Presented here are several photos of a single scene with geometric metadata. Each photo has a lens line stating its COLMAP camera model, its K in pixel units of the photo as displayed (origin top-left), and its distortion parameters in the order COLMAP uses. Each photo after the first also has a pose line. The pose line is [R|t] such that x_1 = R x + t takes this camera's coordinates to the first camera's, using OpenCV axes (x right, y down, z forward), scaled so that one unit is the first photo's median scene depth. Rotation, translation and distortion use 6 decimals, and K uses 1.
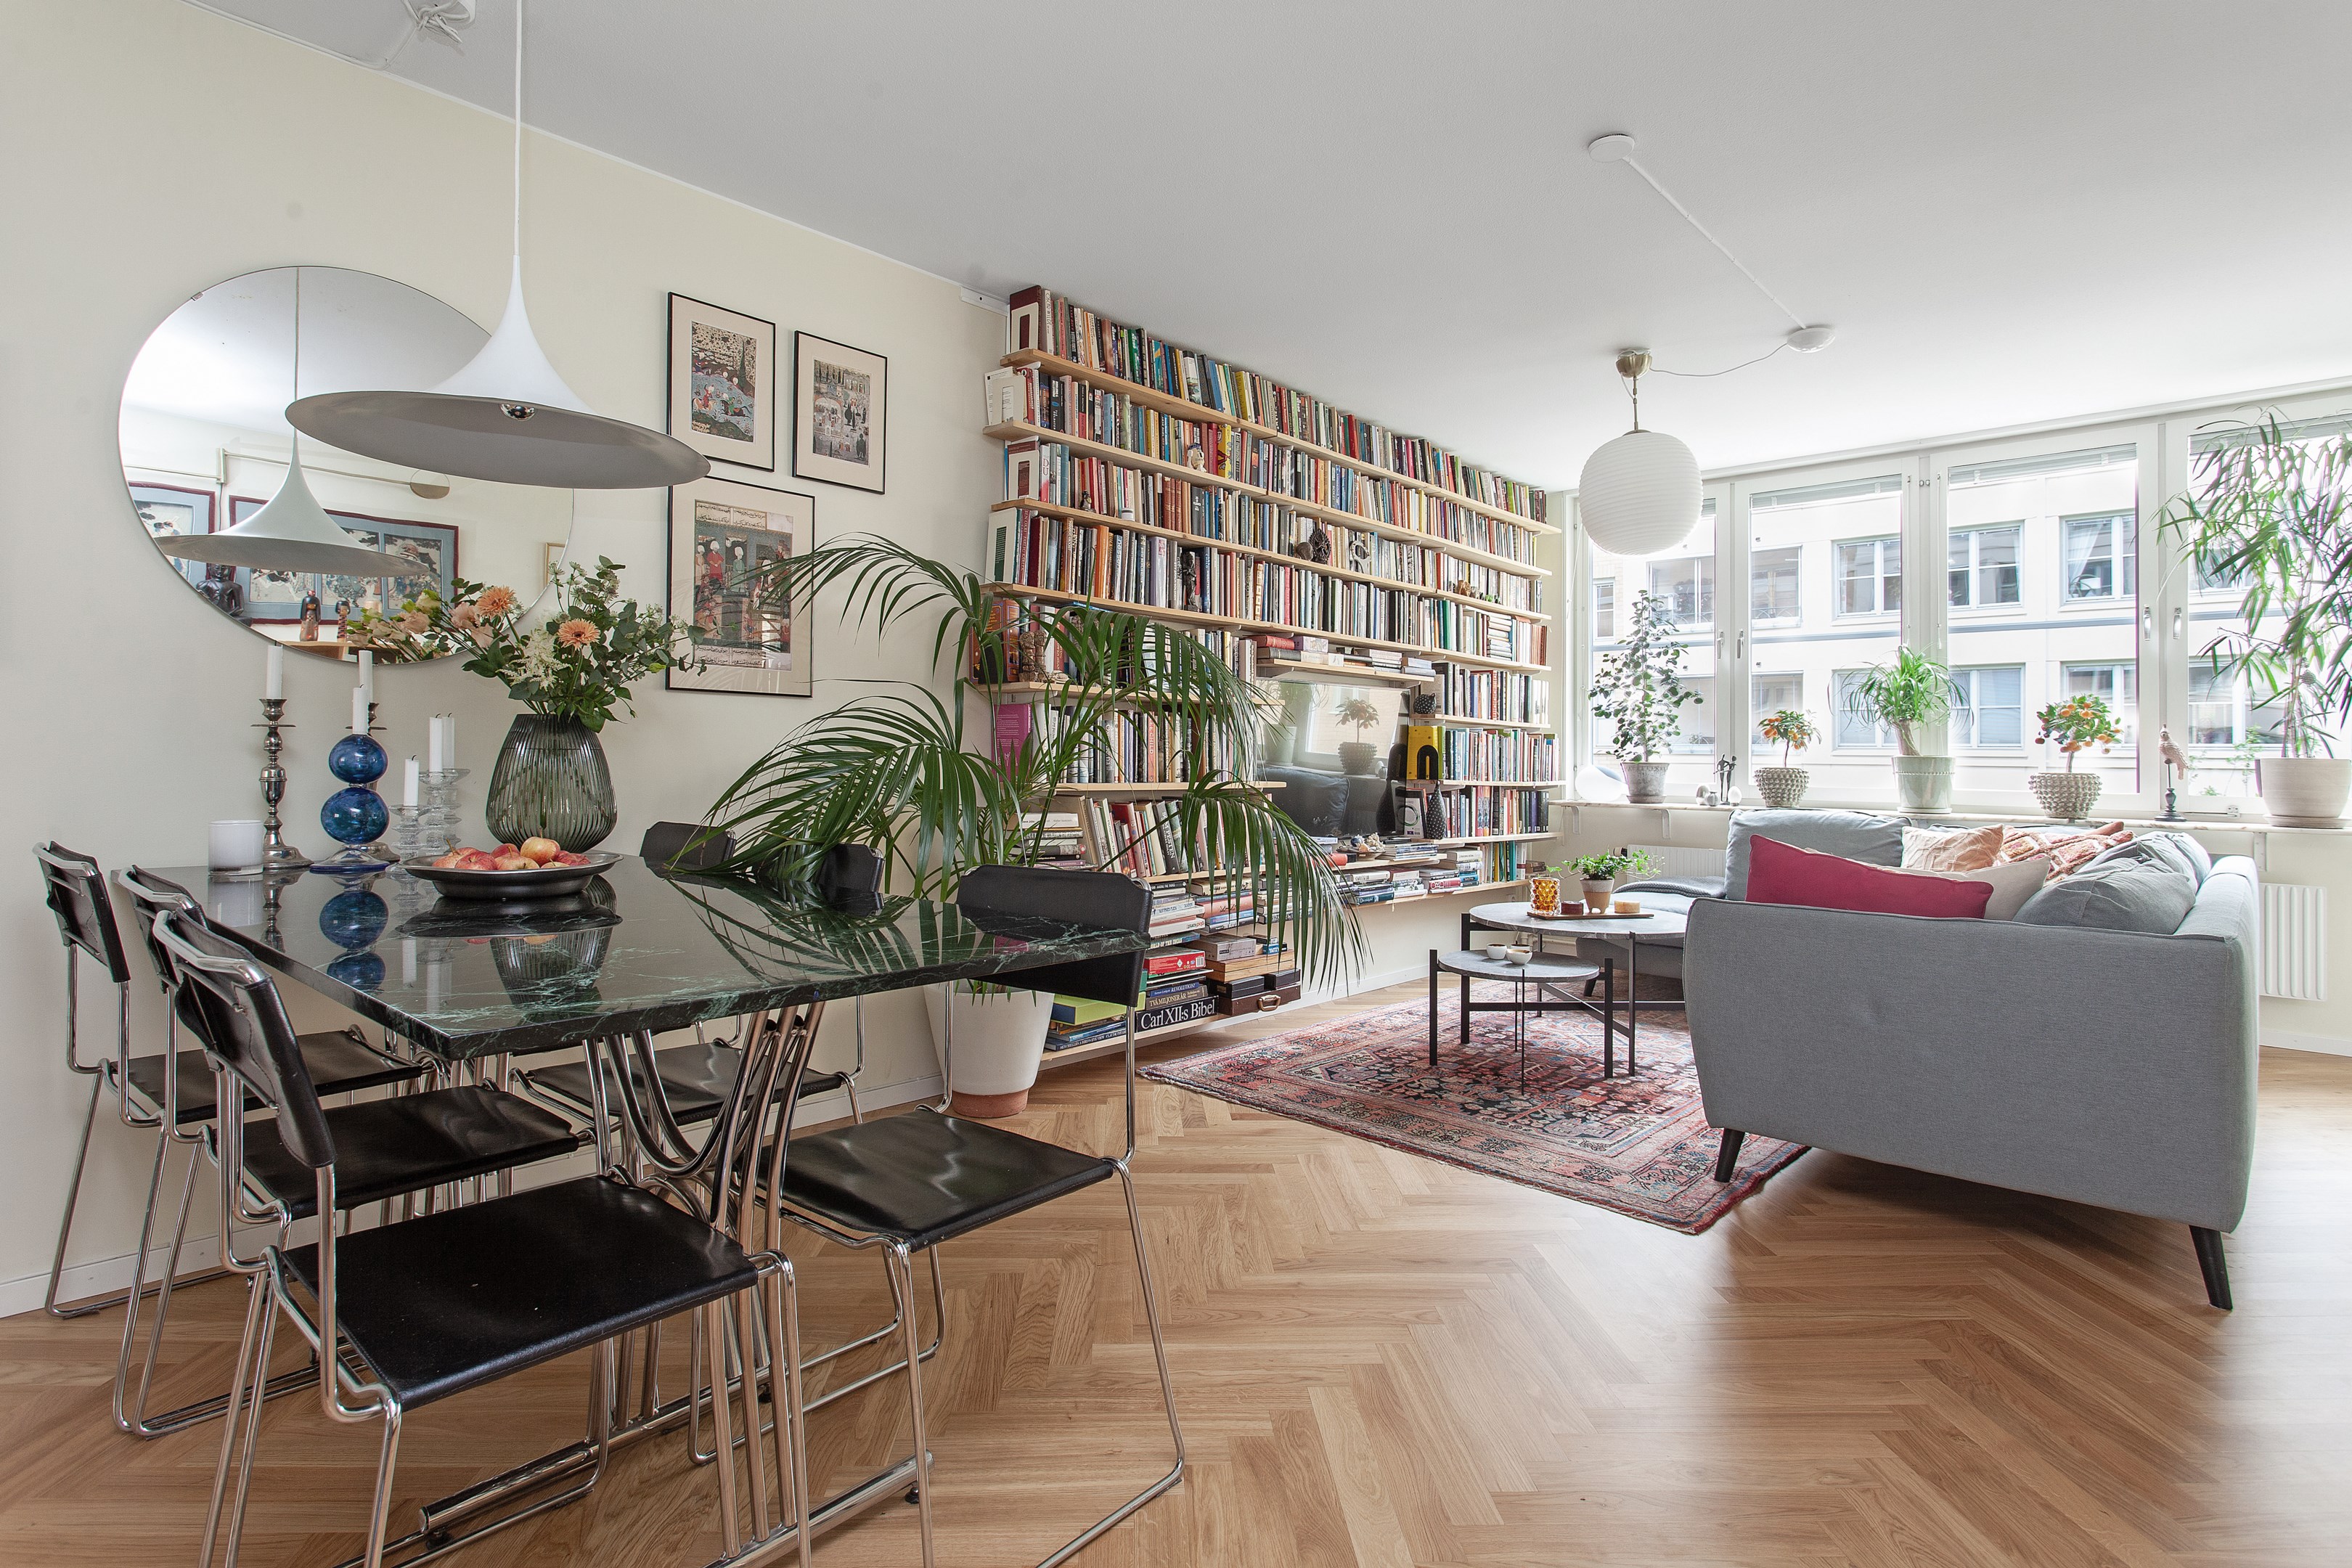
lens RADIAL K [[1208.2, 0, 1176.3], [0, 1208.2, 739.2], [0, 0, 1]] dist [-0.026868, 0.016118]
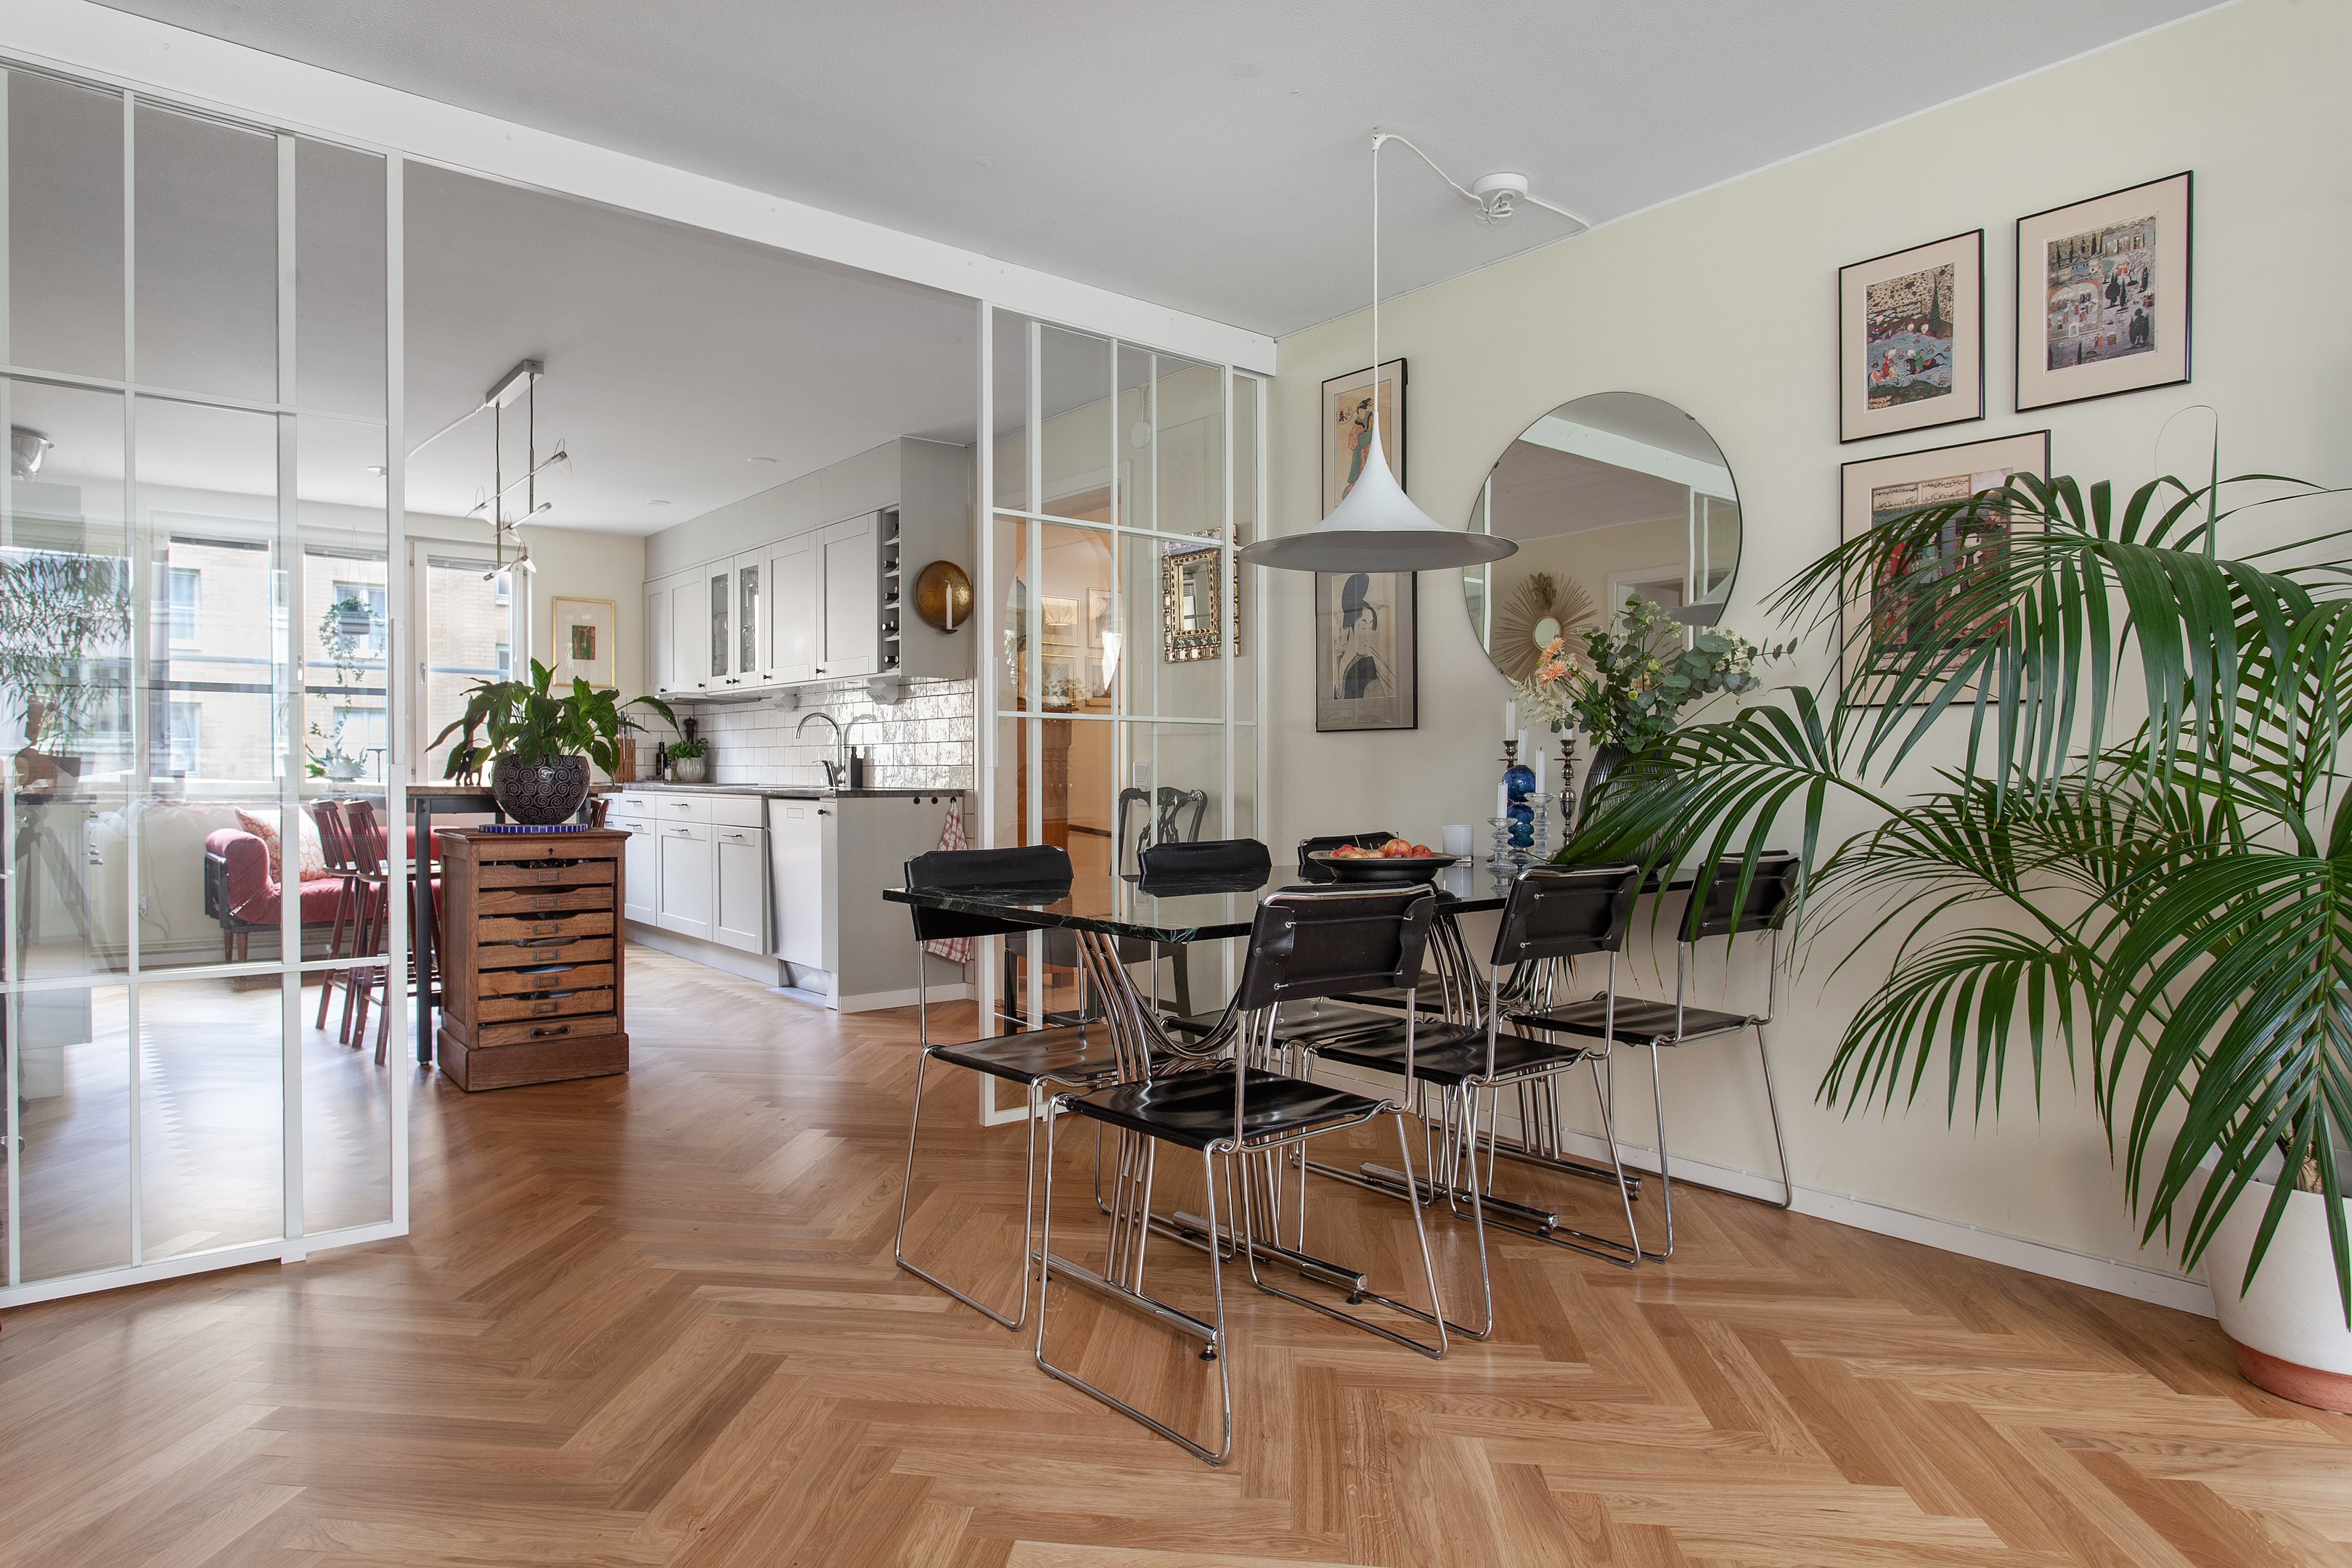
lens RADIAL K [[1372.3, 0, 1168.0], [0, 1372.3, 788.5], [0, 0, 1]] dist [-0.003970, 0.001762]
pose [[-0.150335, 0.000262, -0.988635, 0.462417], [0.010646, 0.999942, -0.001354, 0.010922], [0.988578, -0.010729, -0.150329, 0.444685]]
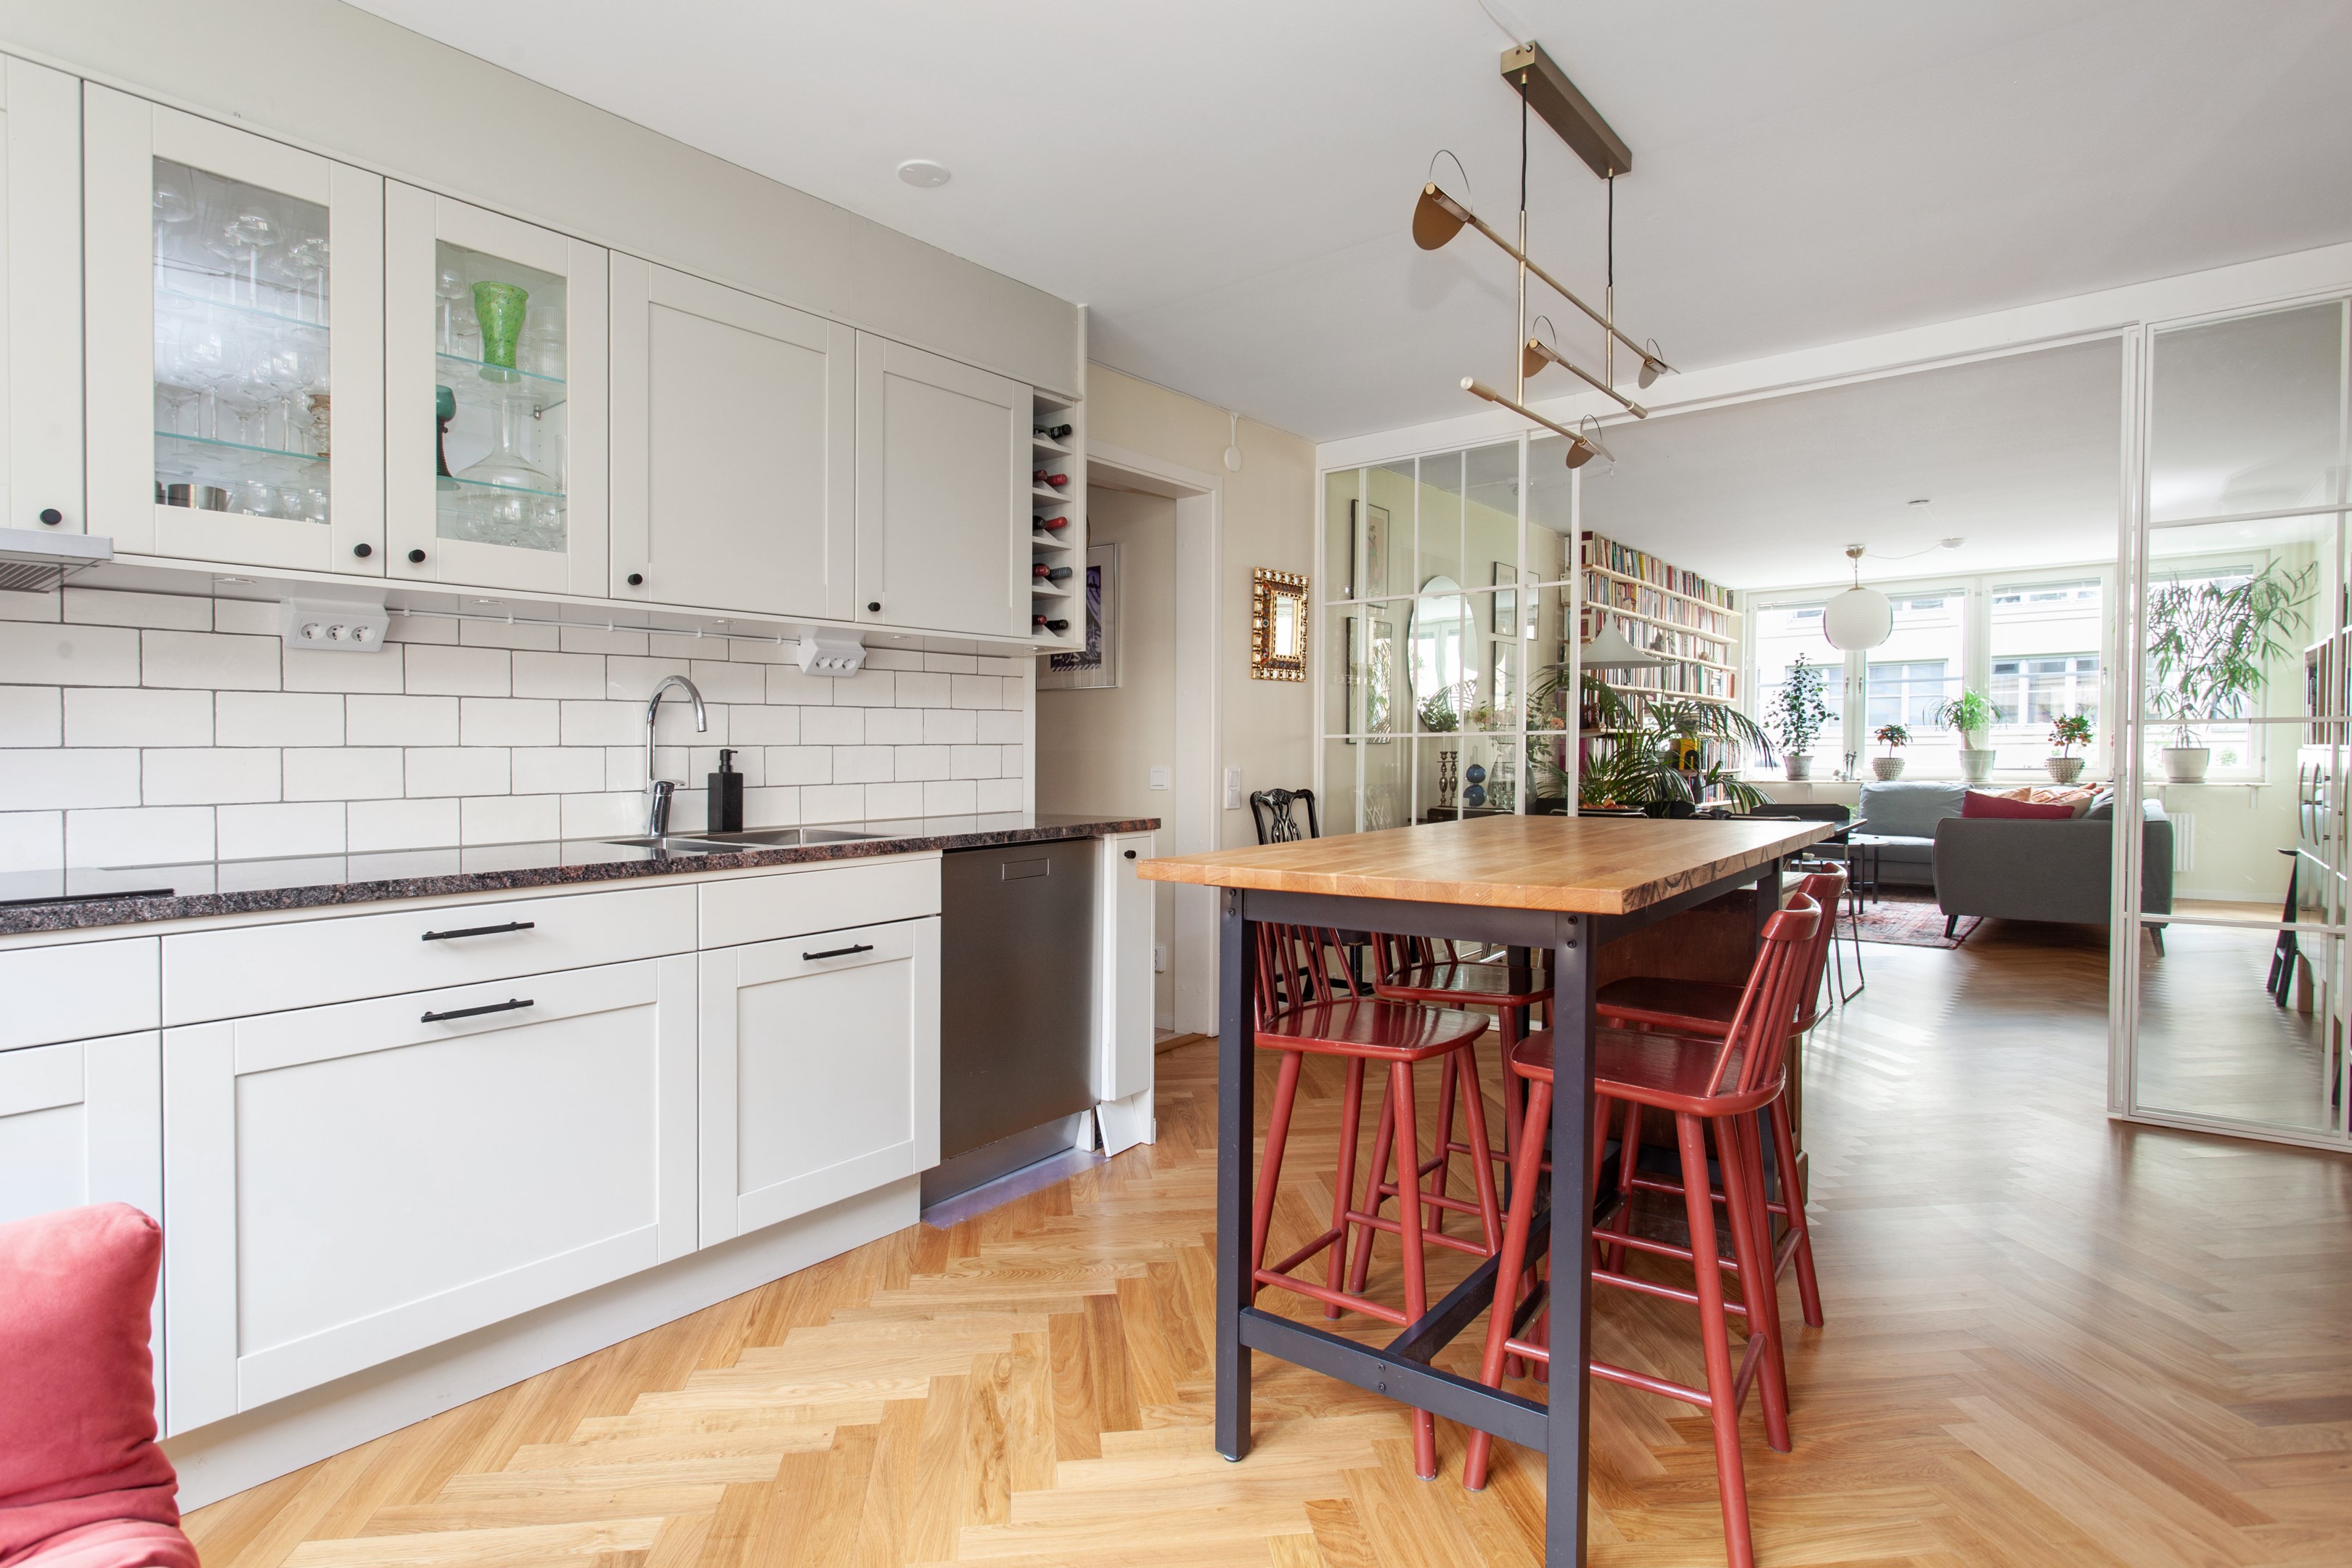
lens RADIAL K [[1195.0, 0, 1162.3], [0, 1195.0, 769.9], [0, 0, 1]] dist [0.001966, 0.026379]
pose [[0.998015, -0.021274, 0.059270, -0.825980], [0.019206, 0.999194, 0.035247, -0.050839], [-0.059972, -0.034039, 0.997620, -0.847401]]
